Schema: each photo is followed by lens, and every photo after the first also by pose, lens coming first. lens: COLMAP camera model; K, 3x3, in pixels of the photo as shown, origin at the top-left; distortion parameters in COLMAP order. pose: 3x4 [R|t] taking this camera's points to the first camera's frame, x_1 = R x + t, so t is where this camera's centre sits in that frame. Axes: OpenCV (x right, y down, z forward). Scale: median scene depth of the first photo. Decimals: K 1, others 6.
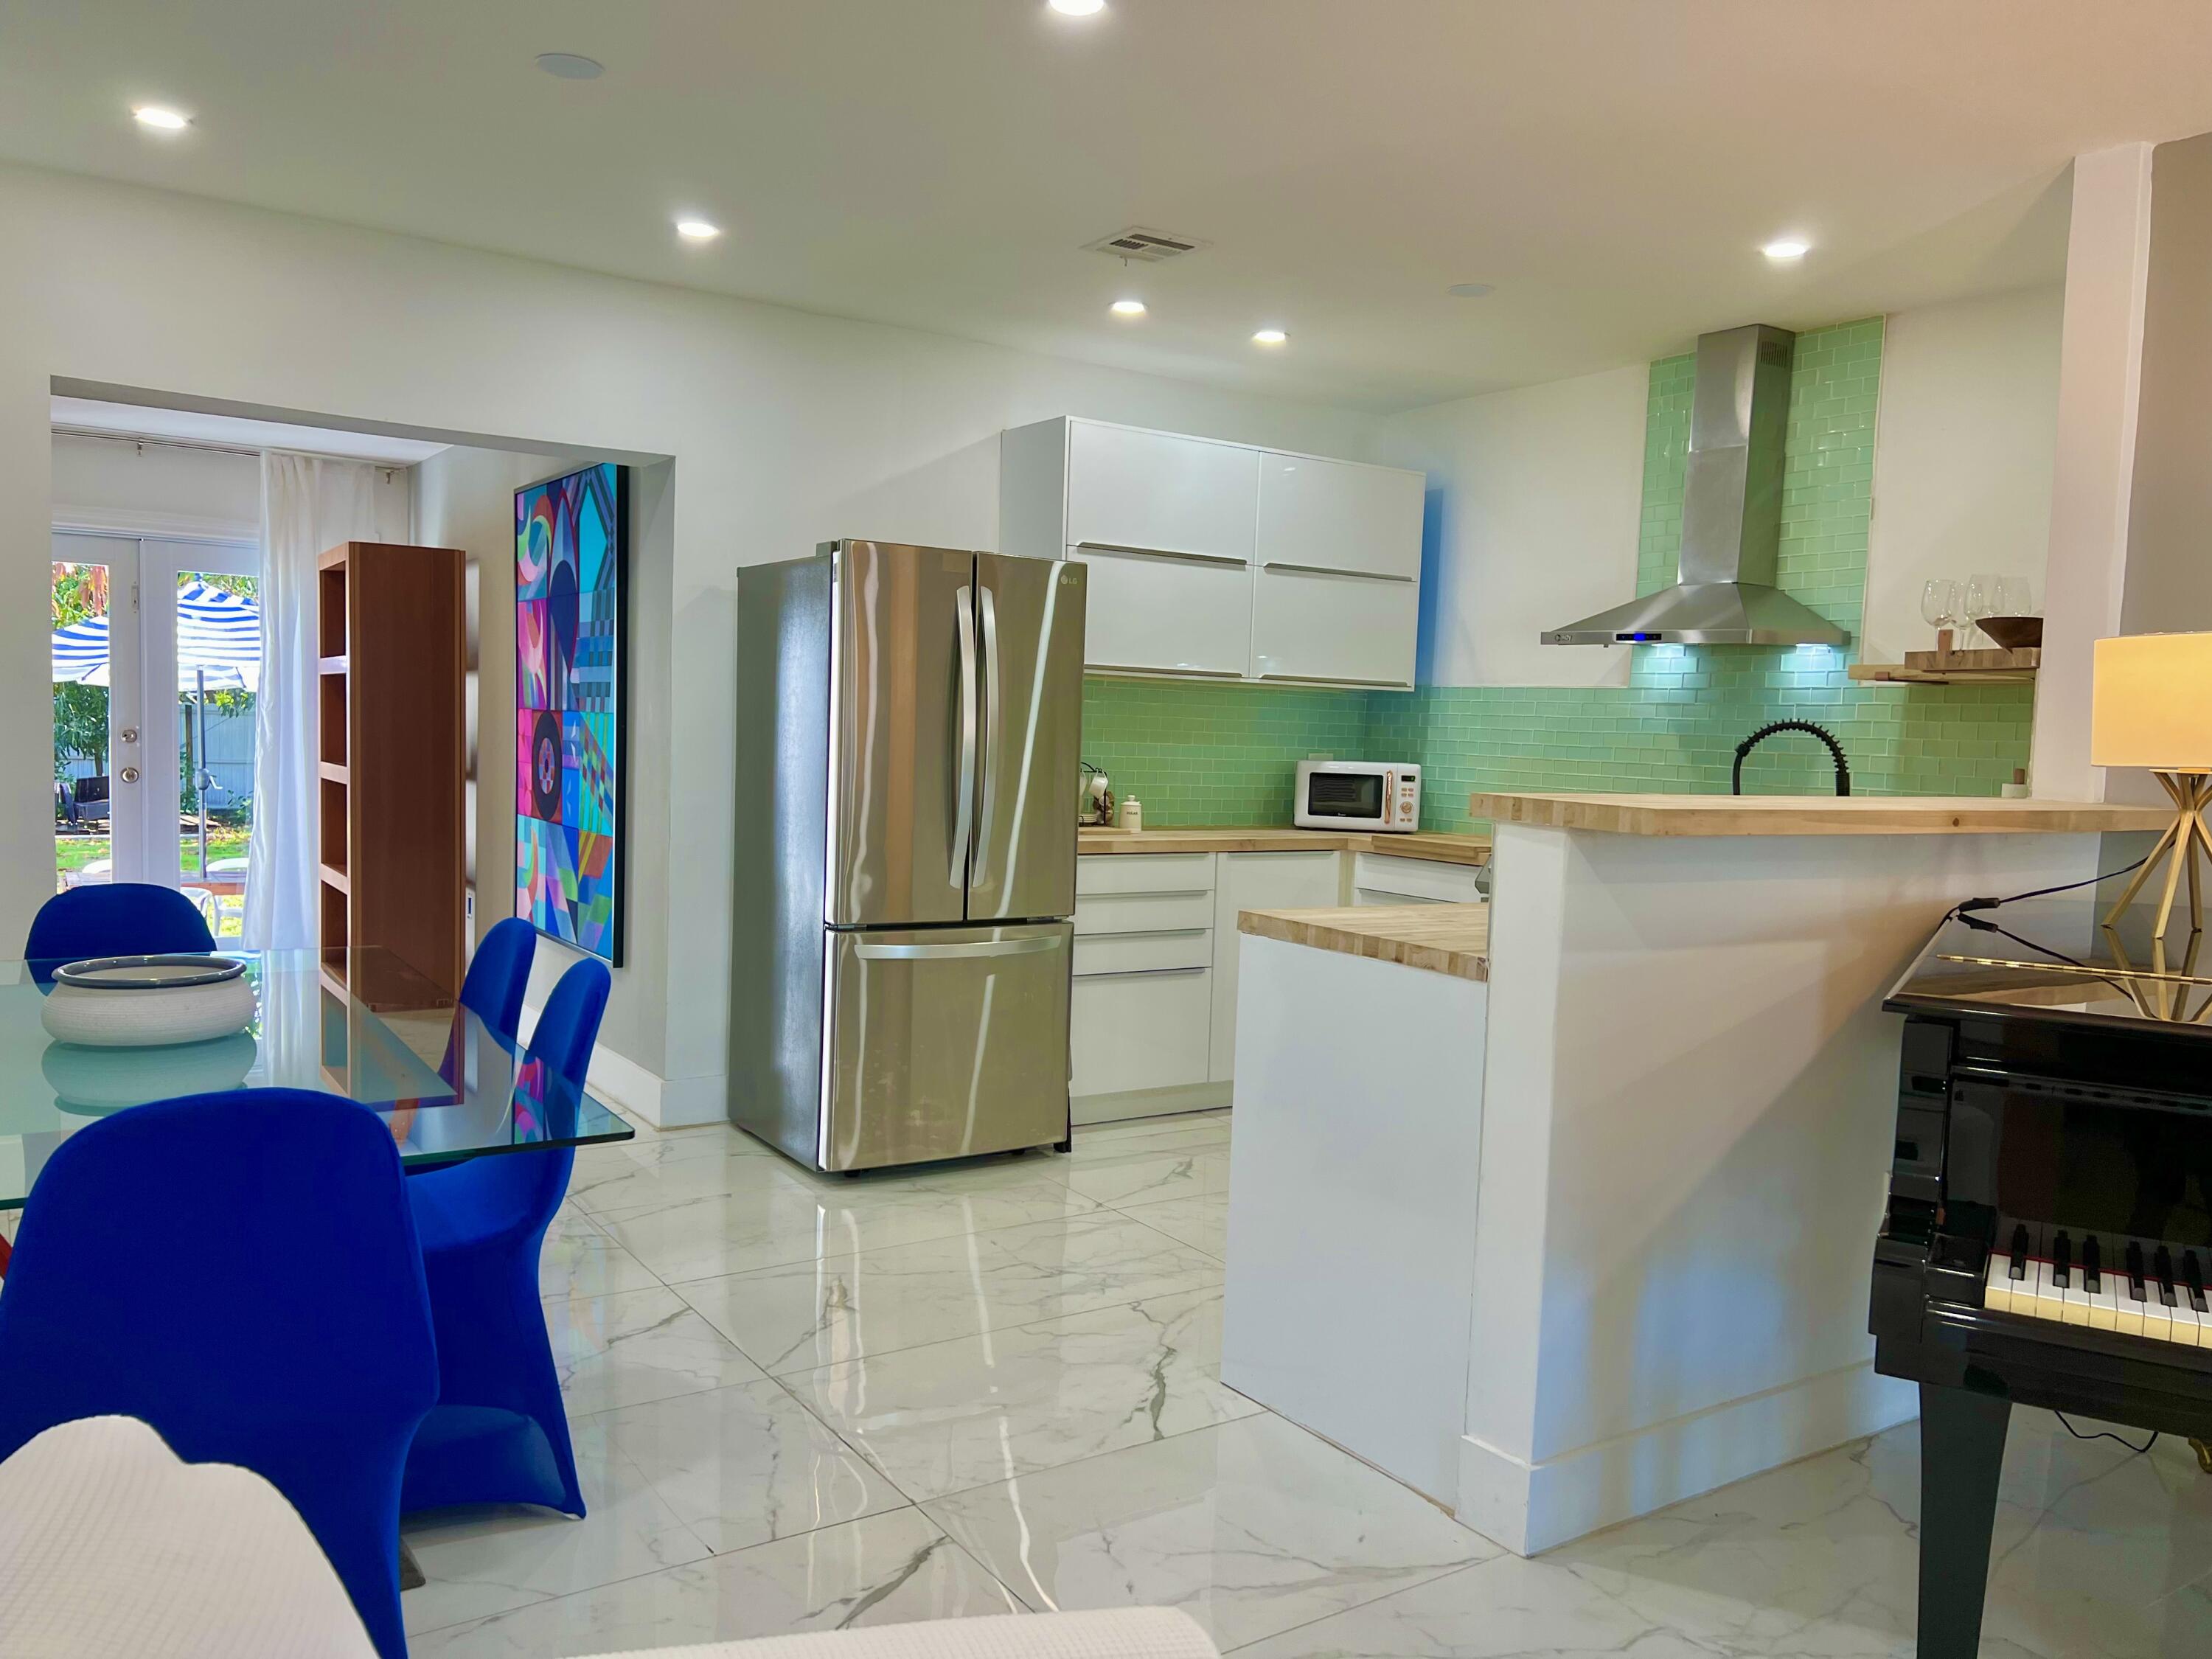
lens RADIAL K [[1675.6, 0, 1106.0], [0, 1675.6, 834.7], [0, 0, 1]] dist [0.047599, -0.024663]
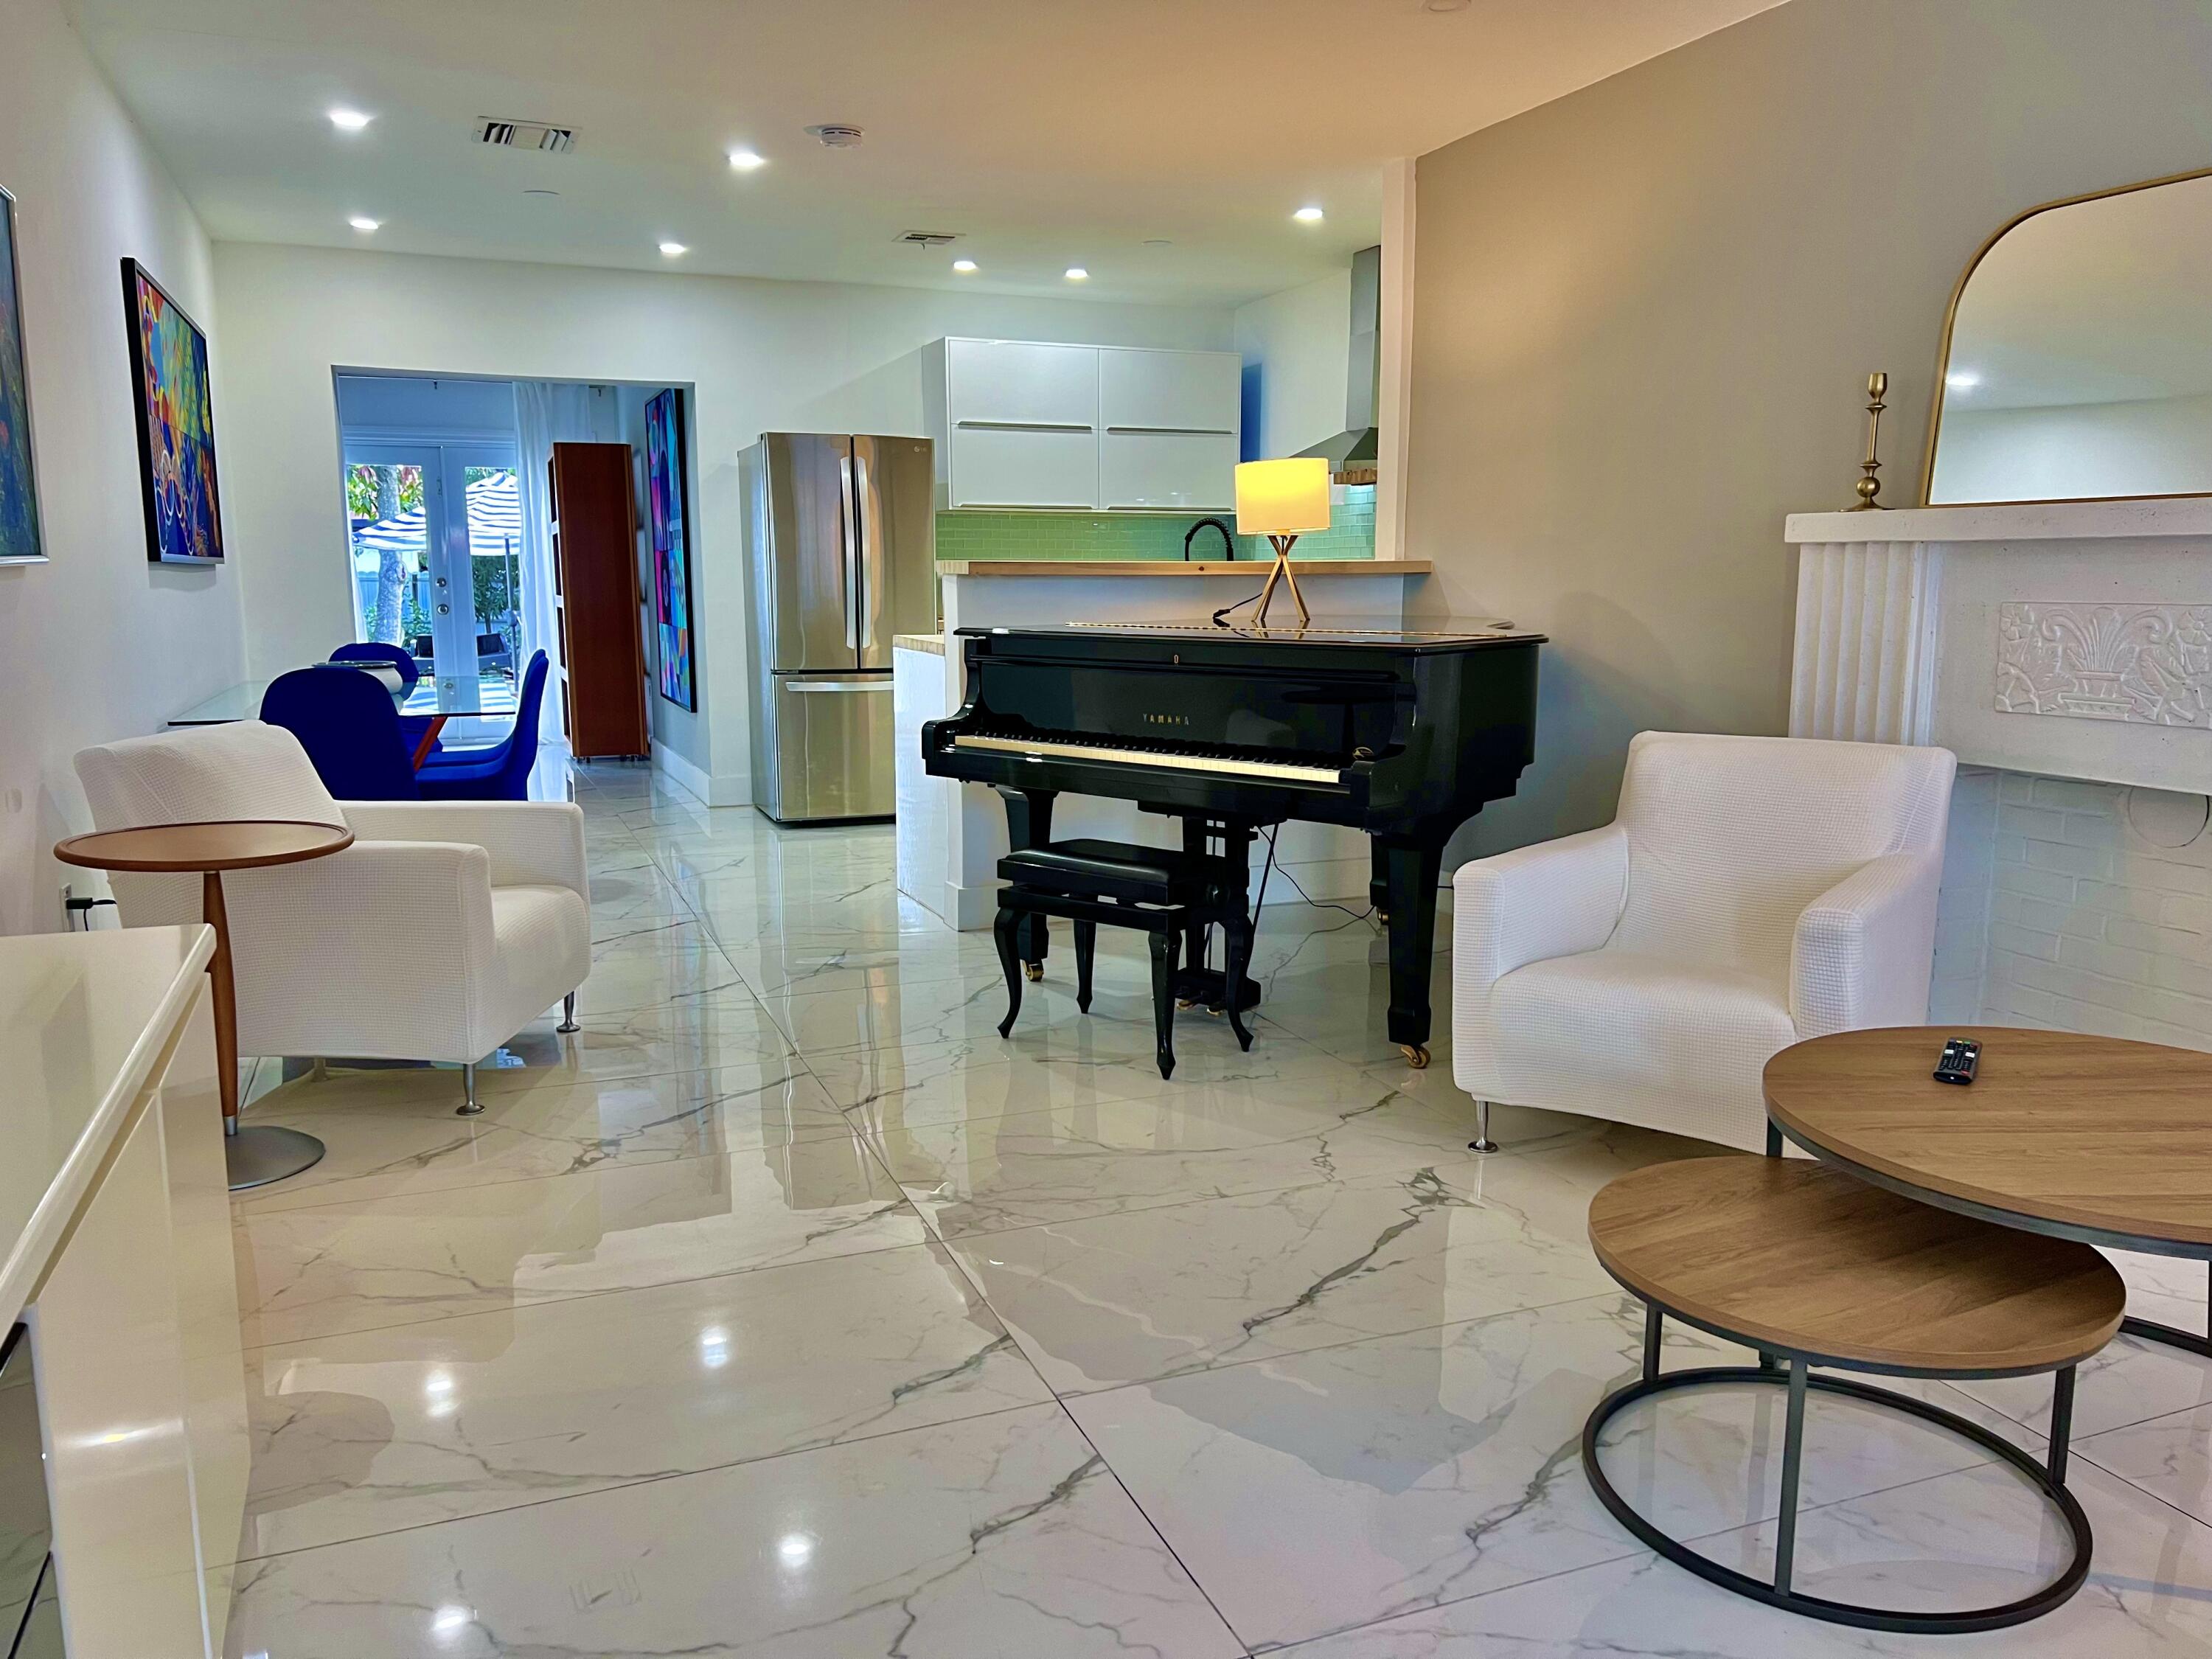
lens RADIAL K [[1675.6, 0, 1110.9], [0, 1675.6, 836.5], [0, 0, 1]] dist [0.047599, -0.024663]
pose [[0.977808, -0.004167, -0.209460, 0.406760], [0.022772, 0.995992, 0.086491, 0.064612], [0.208261, -0.089341, 0.973984, -0.447639]]
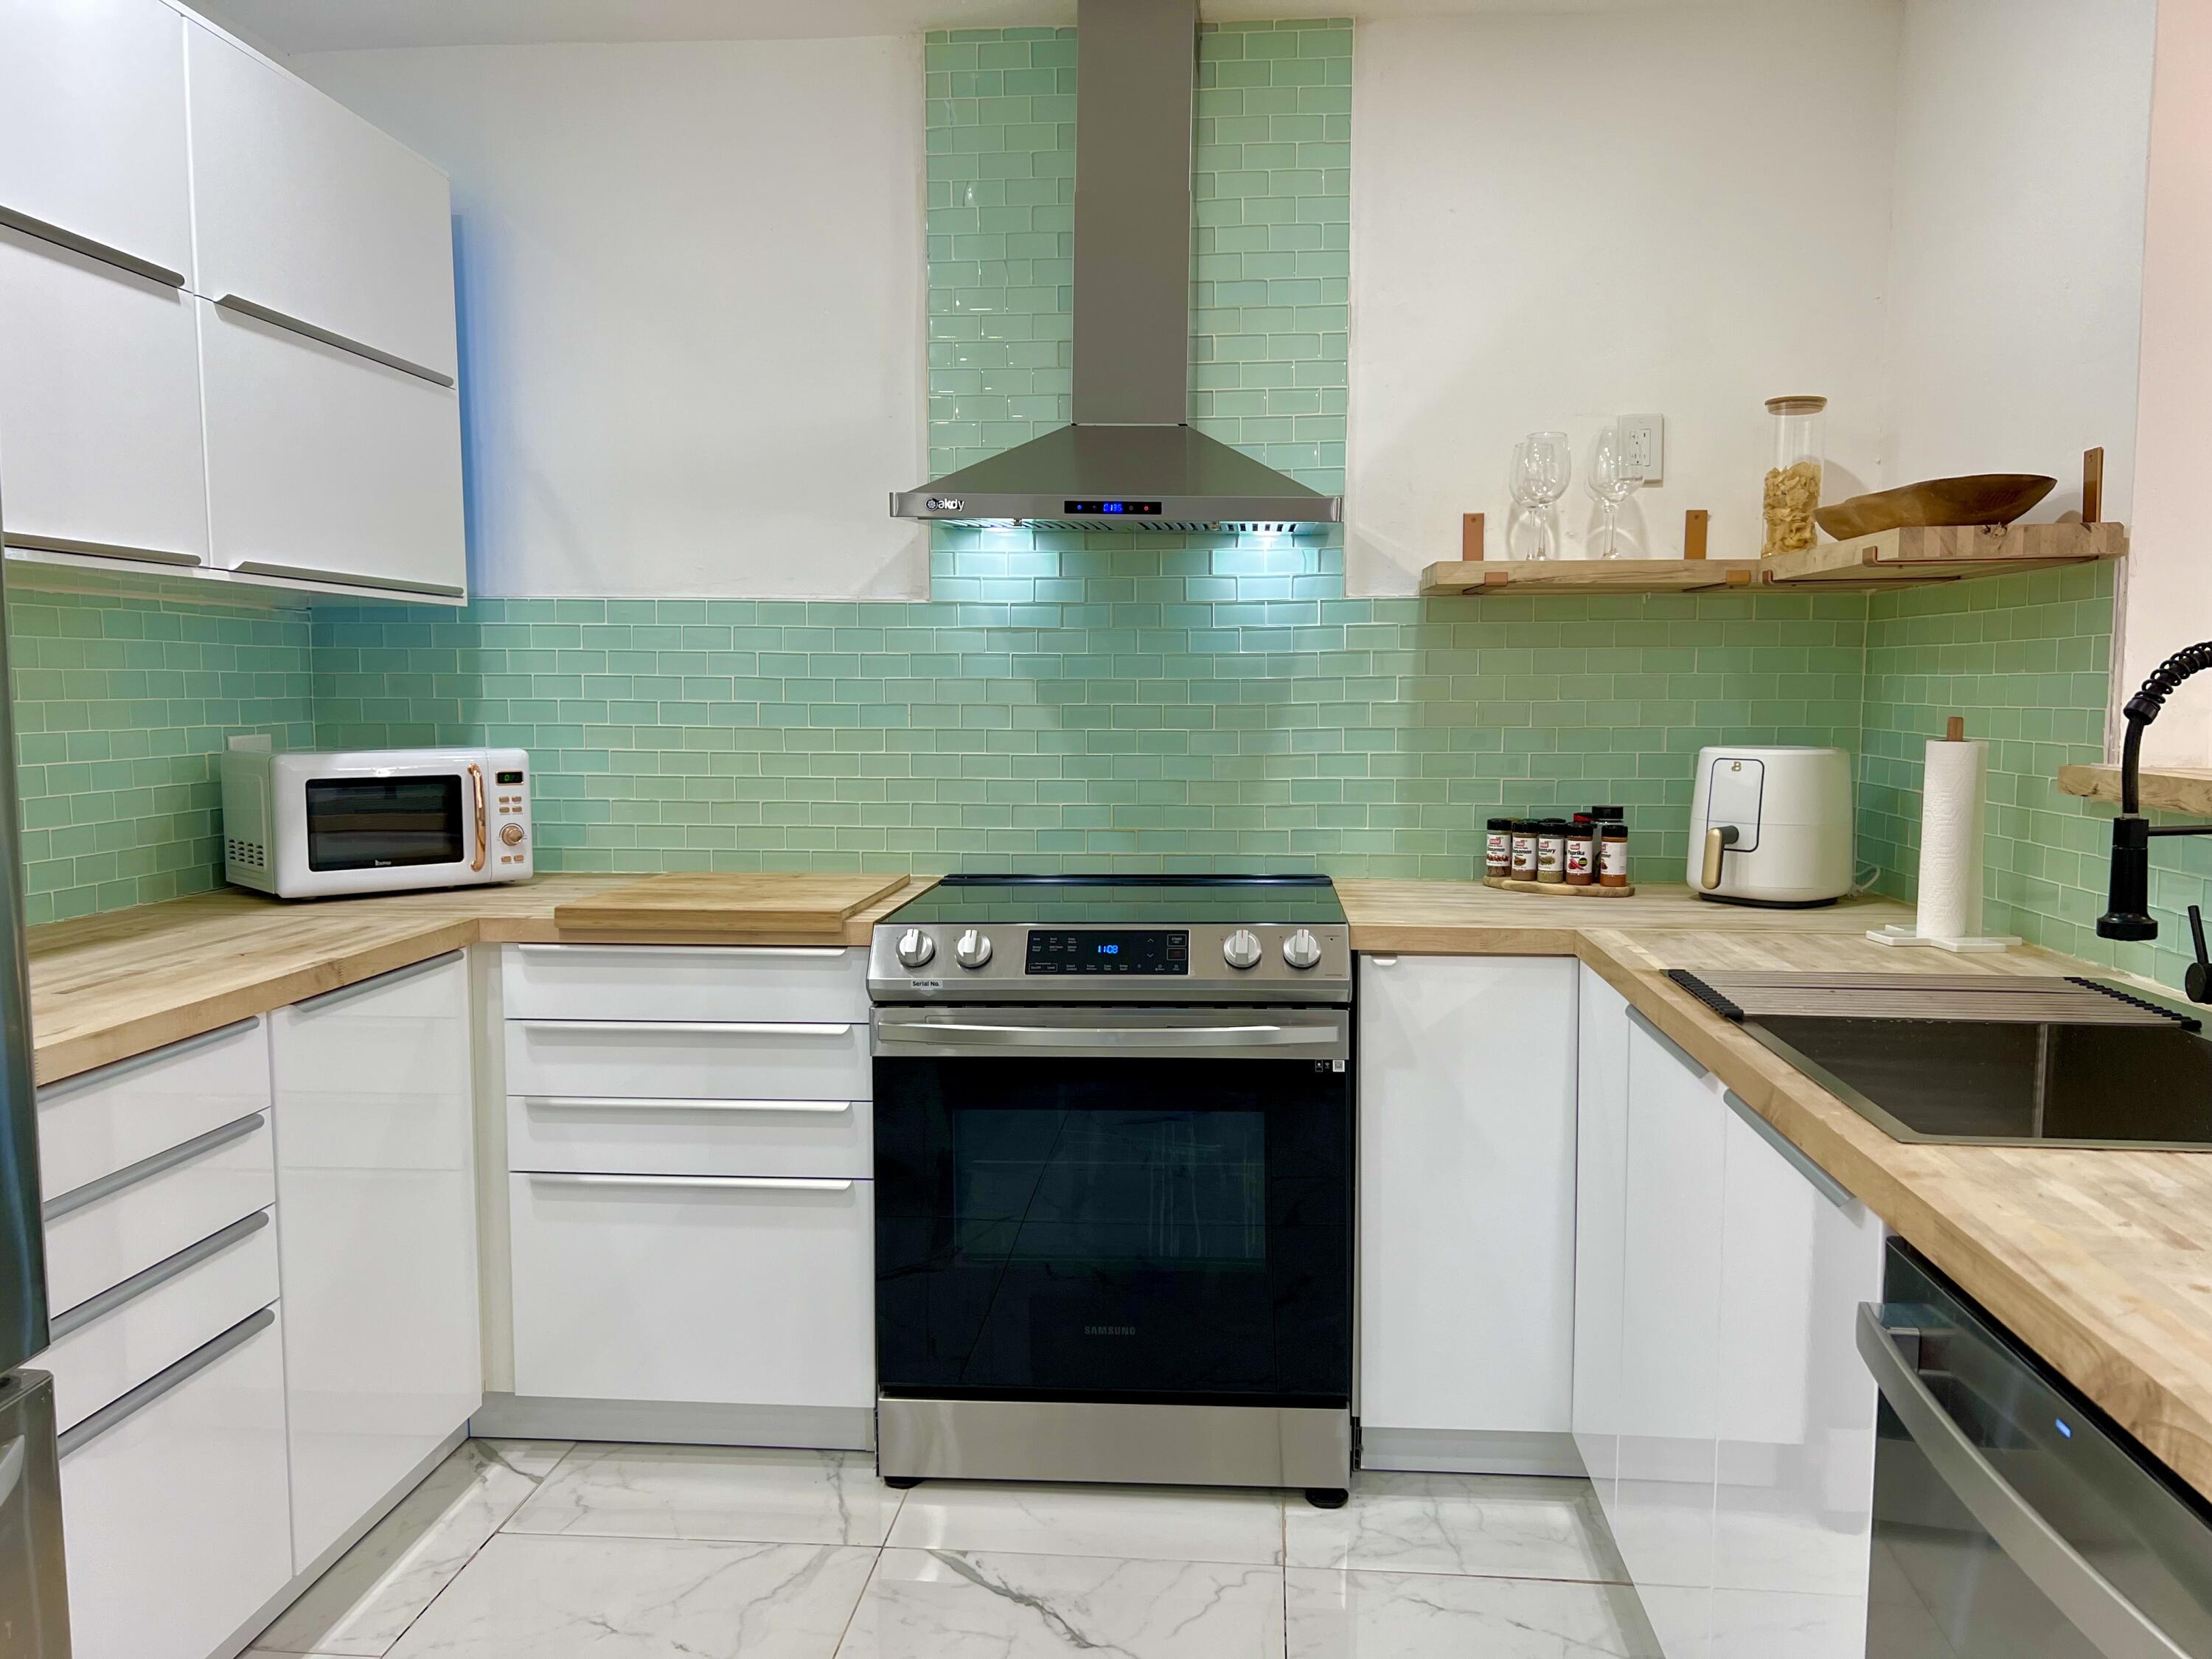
lens RADIAL K [[1675.6, 0, 1111.0], [0, 1675.6, 823.0], [0, 0, 1]] dist [0.047599, -0.024663]
pose [[0.628284, -0.095862, 0.772056, -0.106609], [0.069794, 0.995323, 0.066787, -0.043782], [-0.774847, 0.011924, 0.632036, 0.569616]]
